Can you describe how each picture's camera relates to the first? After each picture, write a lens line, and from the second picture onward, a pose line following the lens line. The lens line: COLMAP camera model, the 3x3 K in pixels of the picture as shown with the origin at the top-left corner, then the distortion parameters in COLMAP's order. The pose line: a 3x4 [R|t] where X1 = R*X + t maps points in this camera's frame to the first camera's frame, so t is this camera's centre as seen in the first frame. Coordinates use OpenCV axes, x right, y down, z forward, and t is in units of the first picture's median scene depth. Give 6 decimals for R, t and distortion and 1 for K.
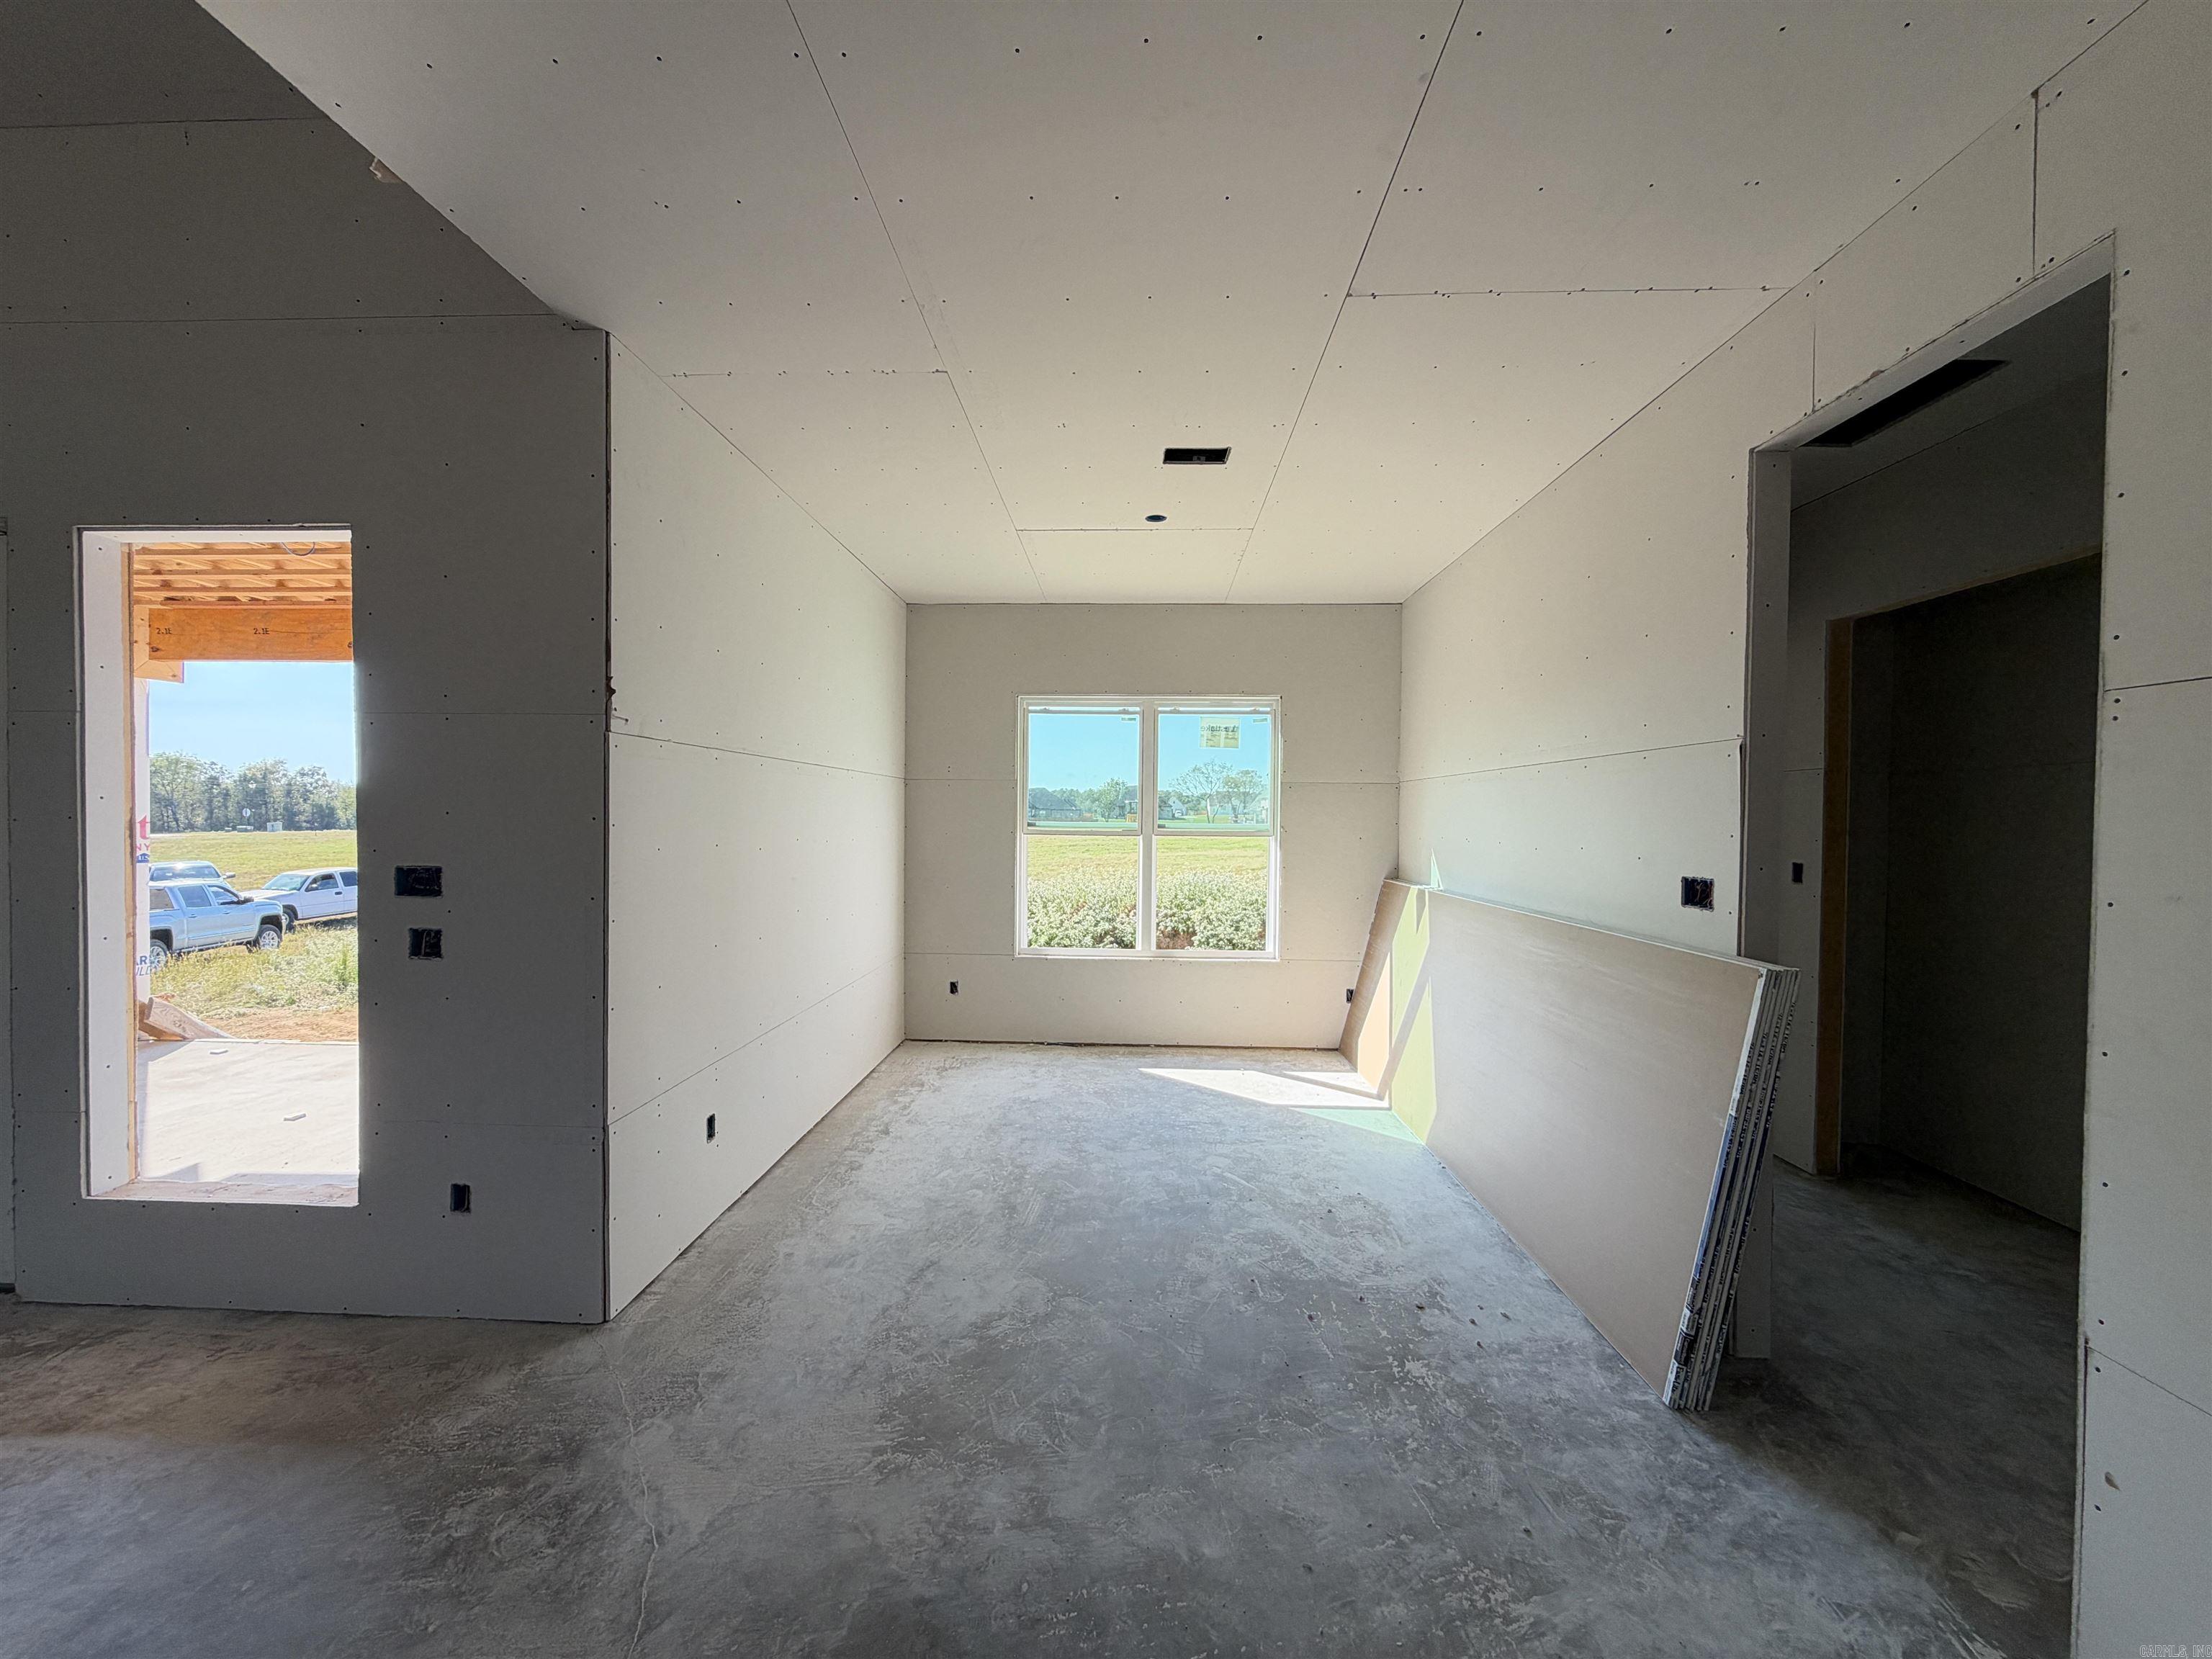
lens RADIAL K [[879.5, 0, 1099.0], [0, 879.5, 827.8], [0, 0, 1]] dist [0.000969, -0.000049]
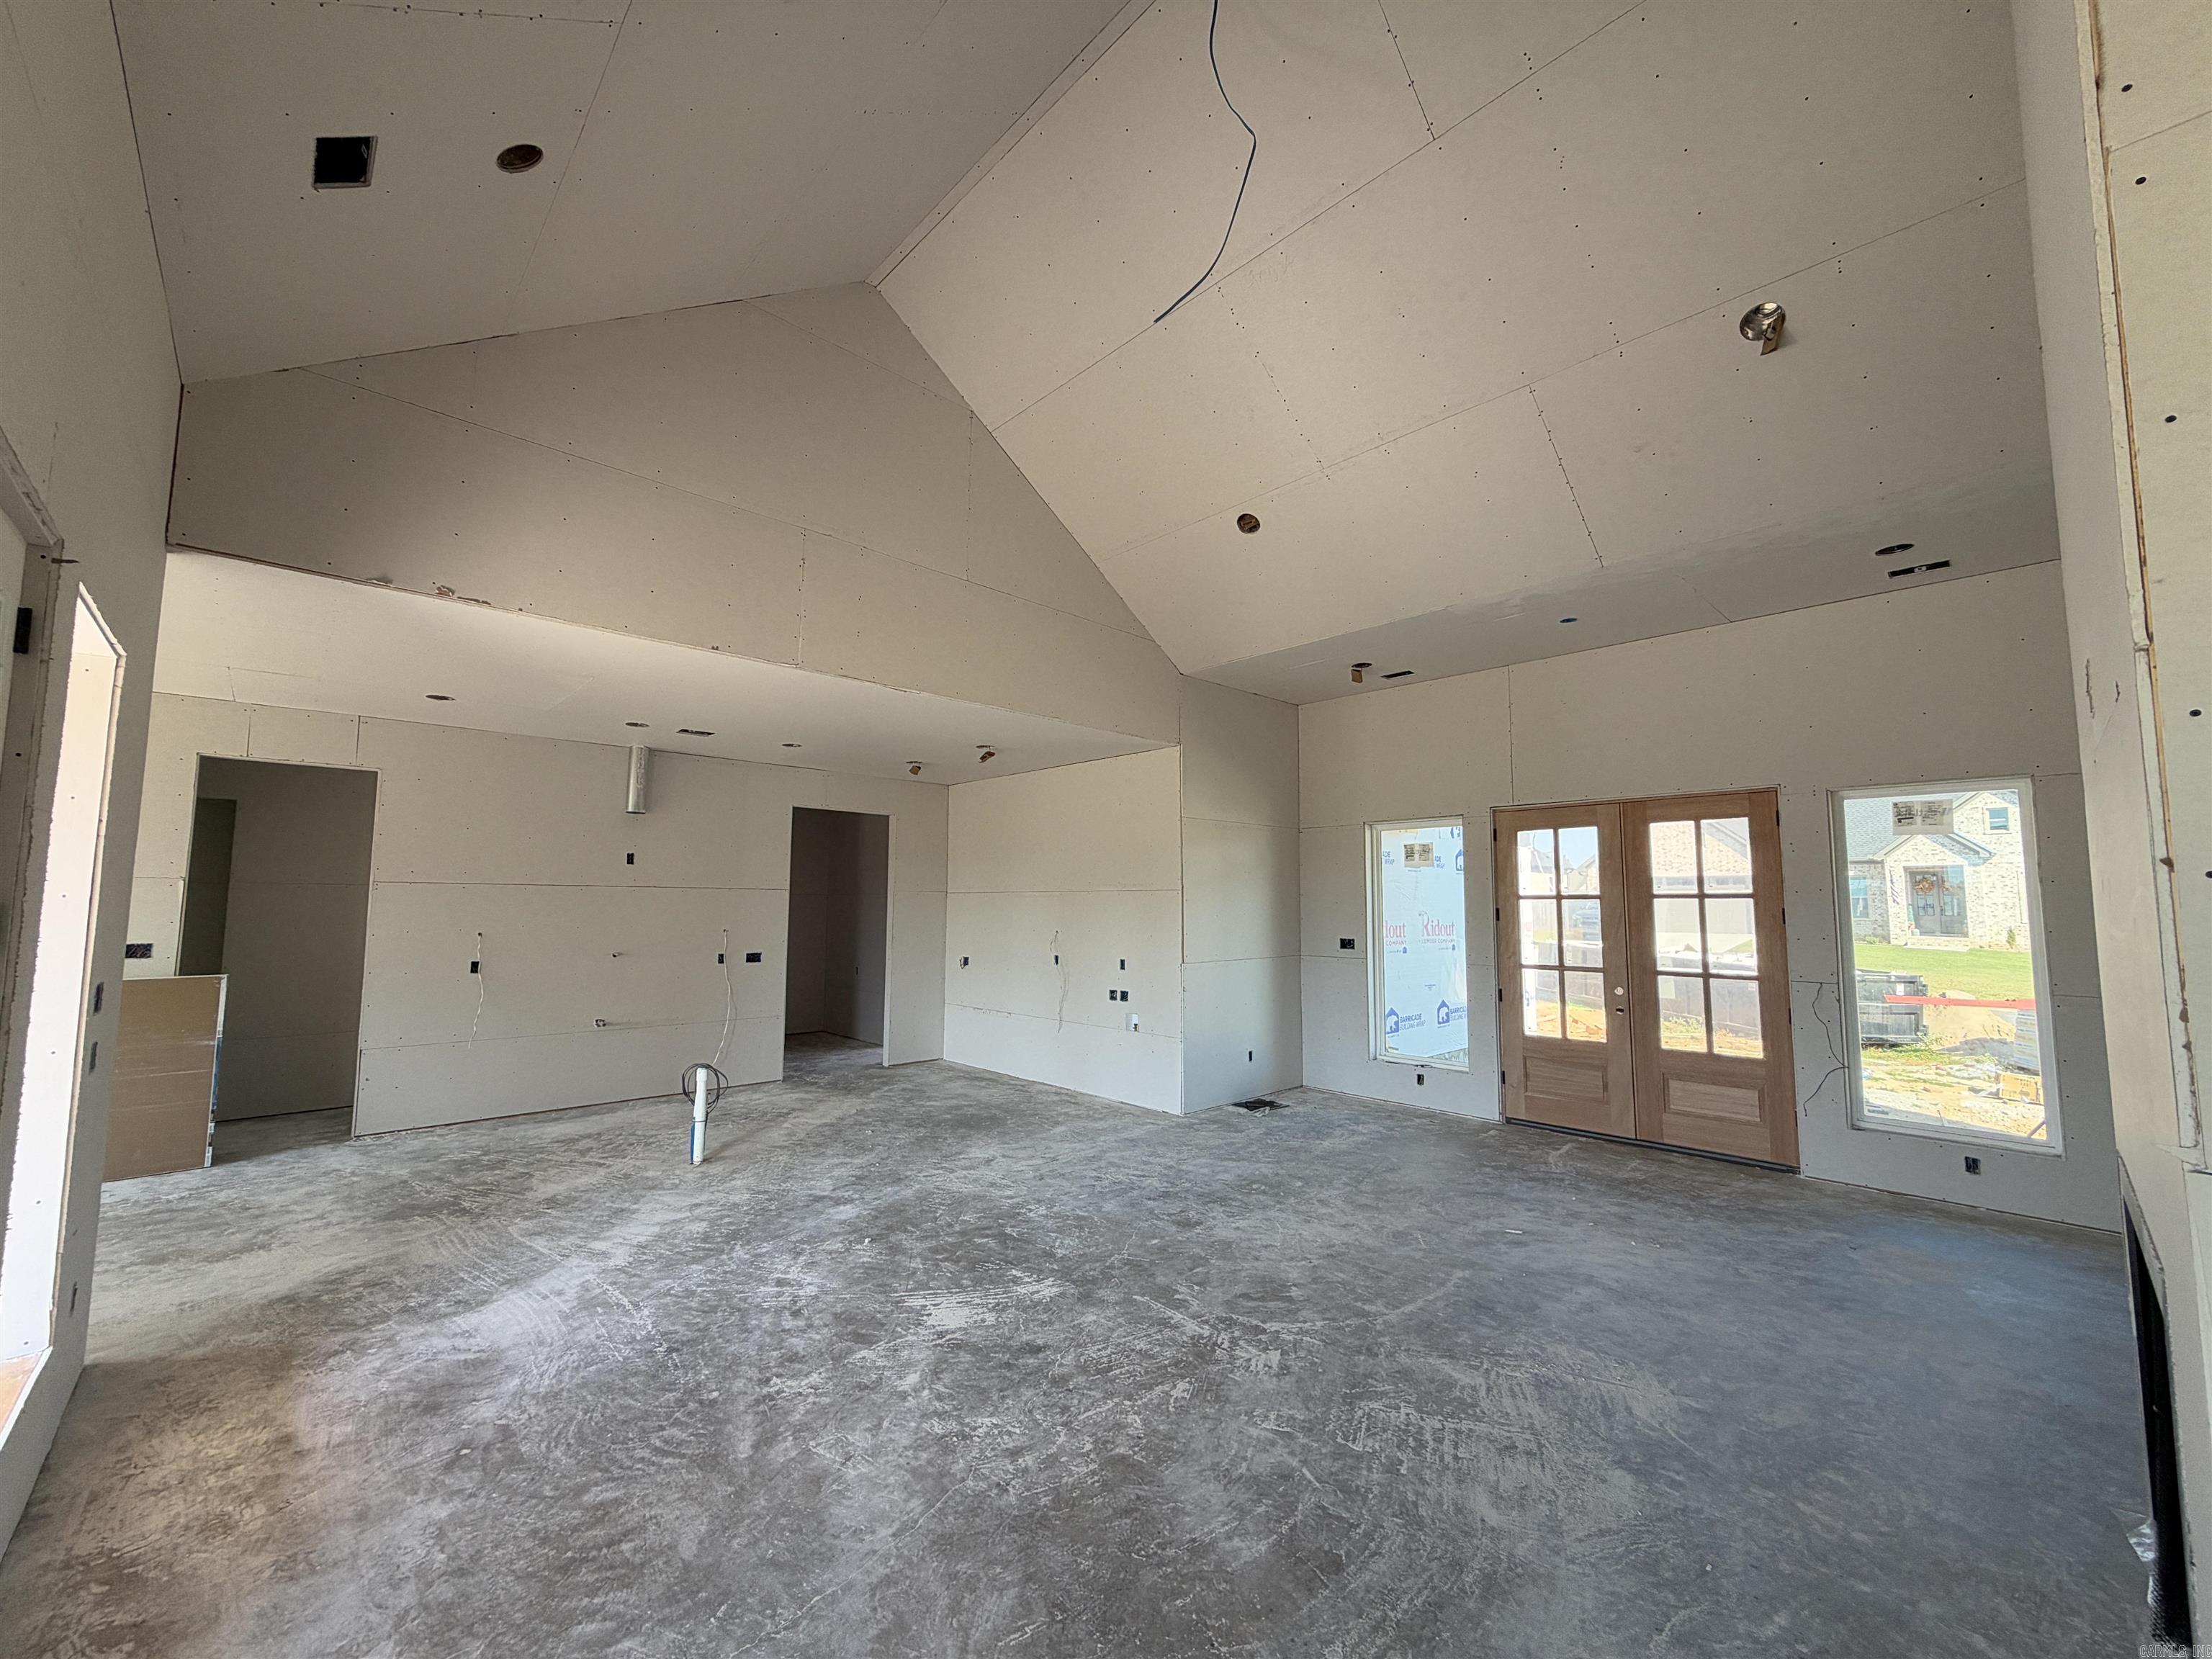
lens RADIAL K [[879.5, 0, 1097.2], [0, 879.5, 824.0], [0, 0, 1]] dist [0.000969, -0.000049]
pose [[-0.714285, 0.052888, 0.697854, -2.377915], [-0.001599, 0.997015, -0.077196, -0.067794], [-0.699853, -0.056256, -0.712068, 0.926555]]
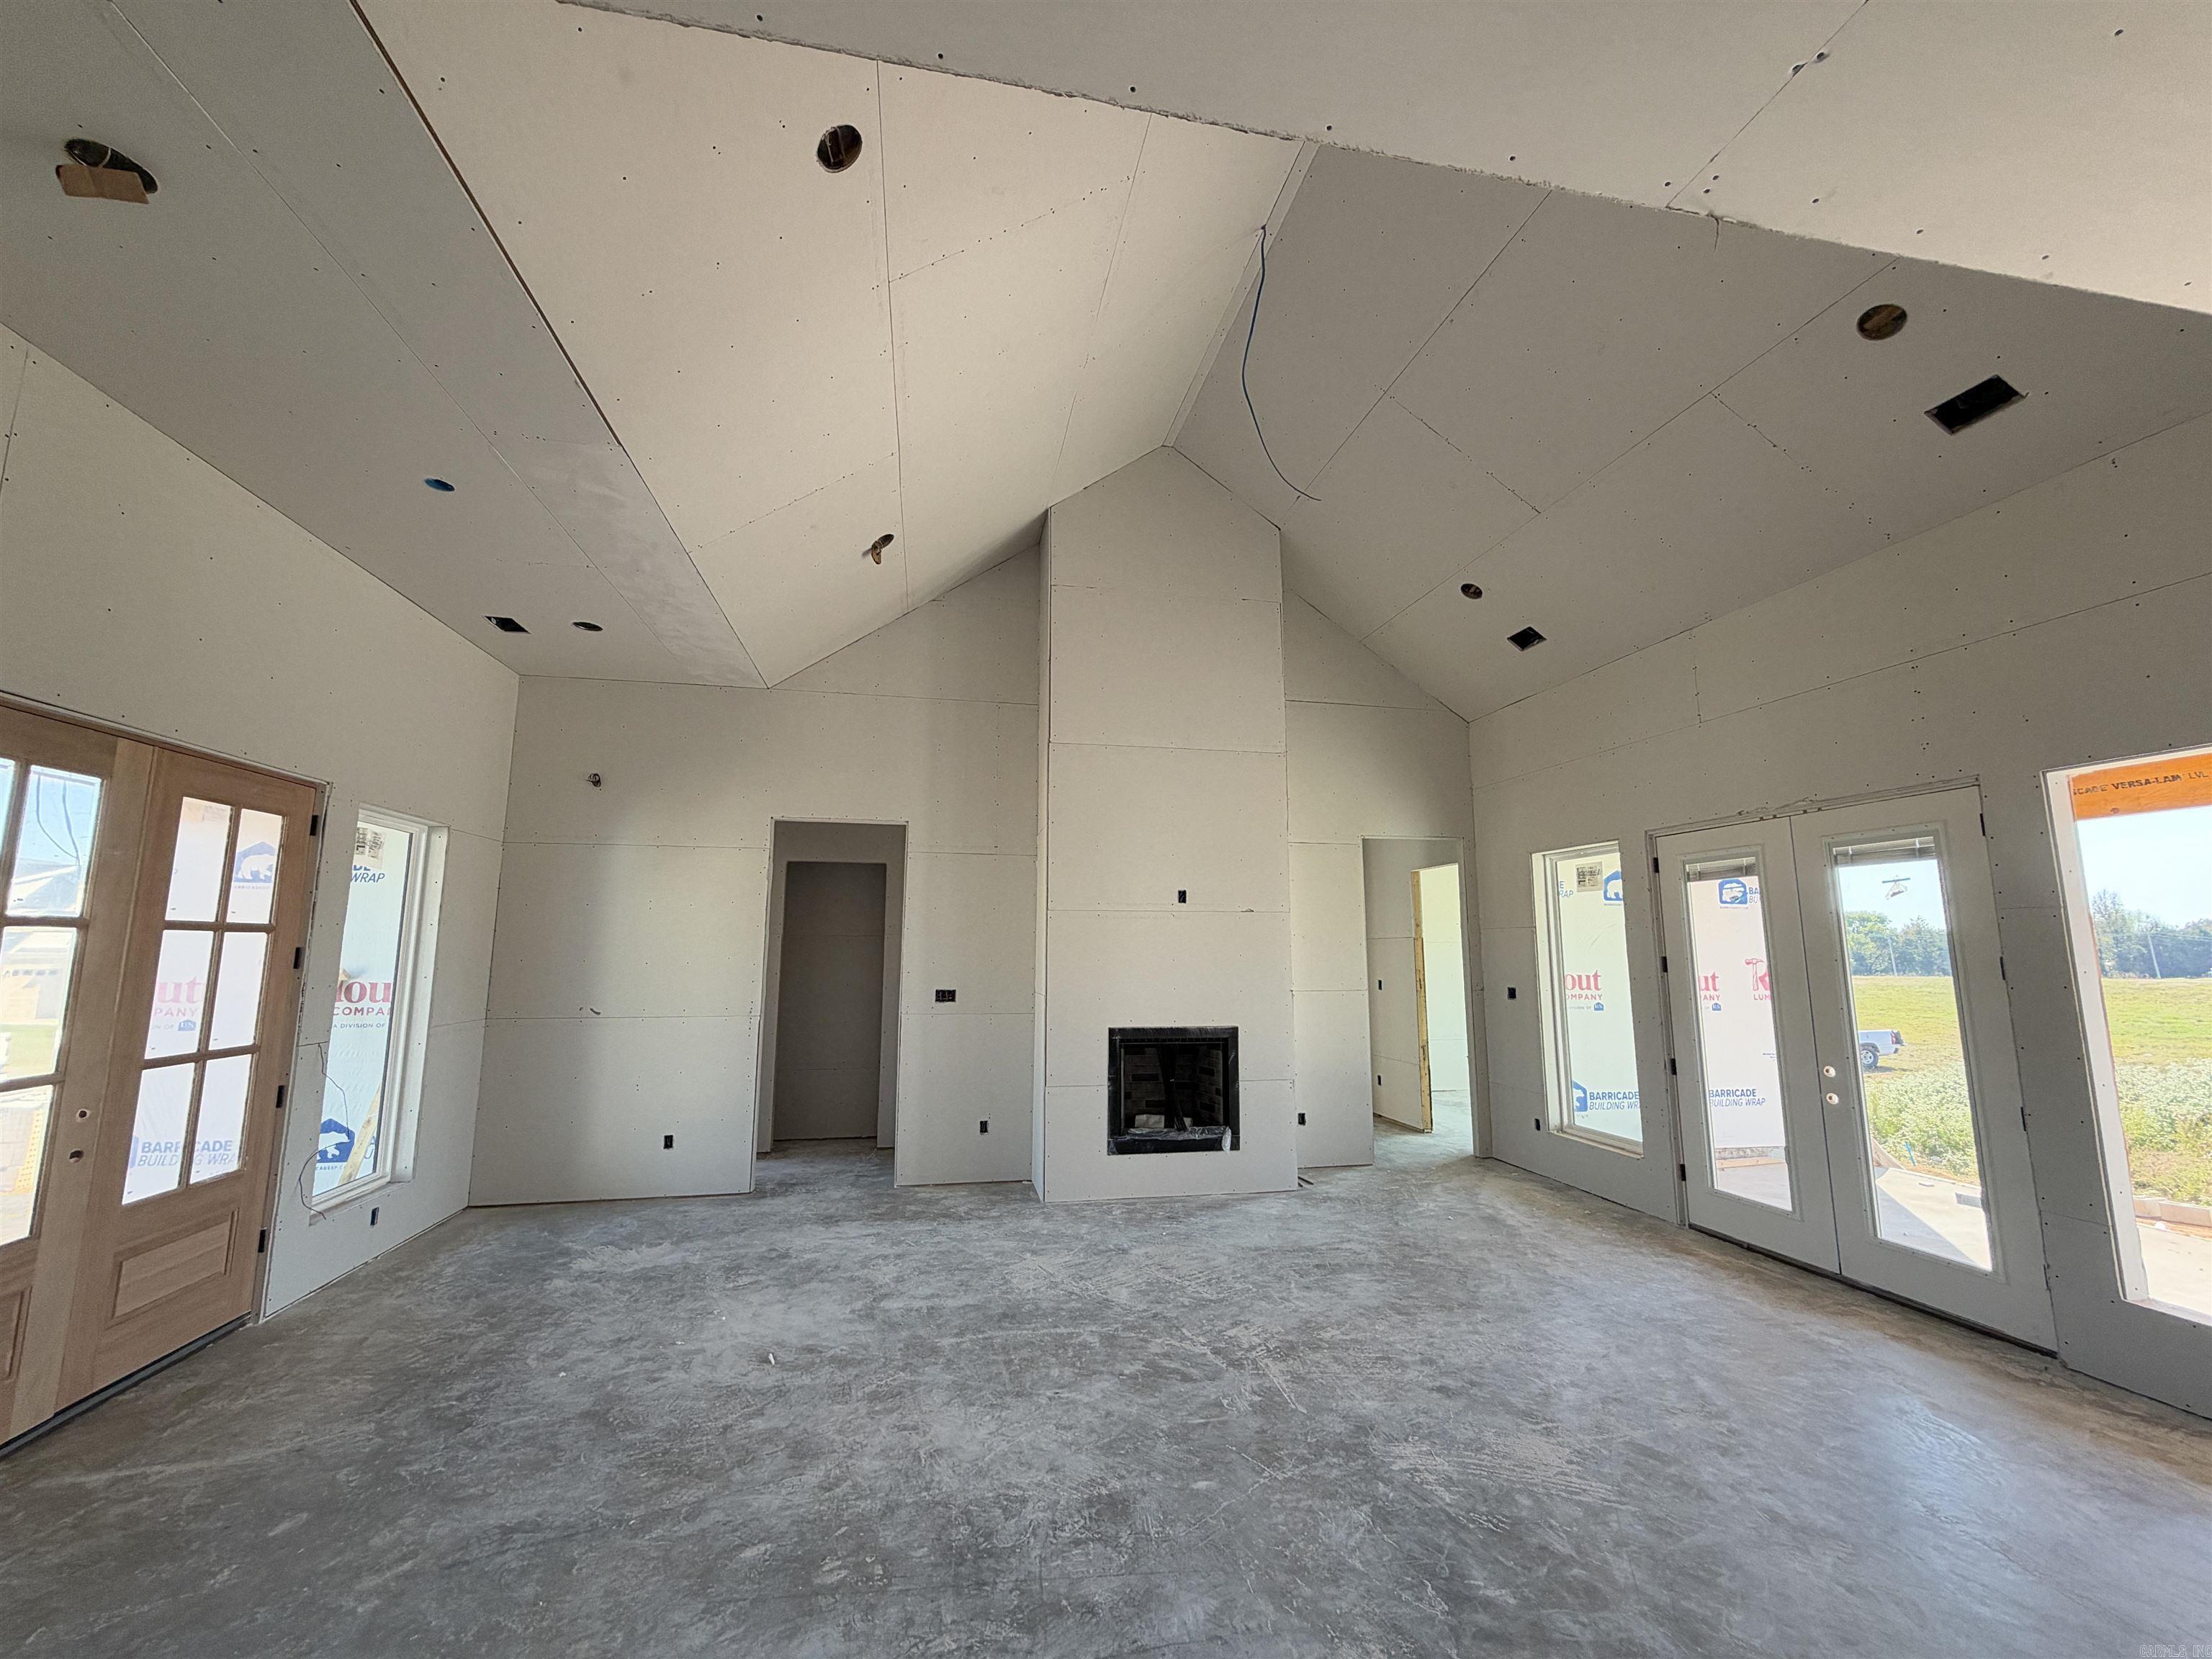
lens RADIAL K [[879.5, 0, 1096.7], [0, 879.5, 827.5], [0, 0, 1]] dist [0.000969, -0.000049]
pose [[0.236306, -0.144274, -0.960908, -0.212529], [-0.015247, 0.988243, -0.152128, -0.026402], [0.971559, 0.050600, 0.231328, -0.740838]]
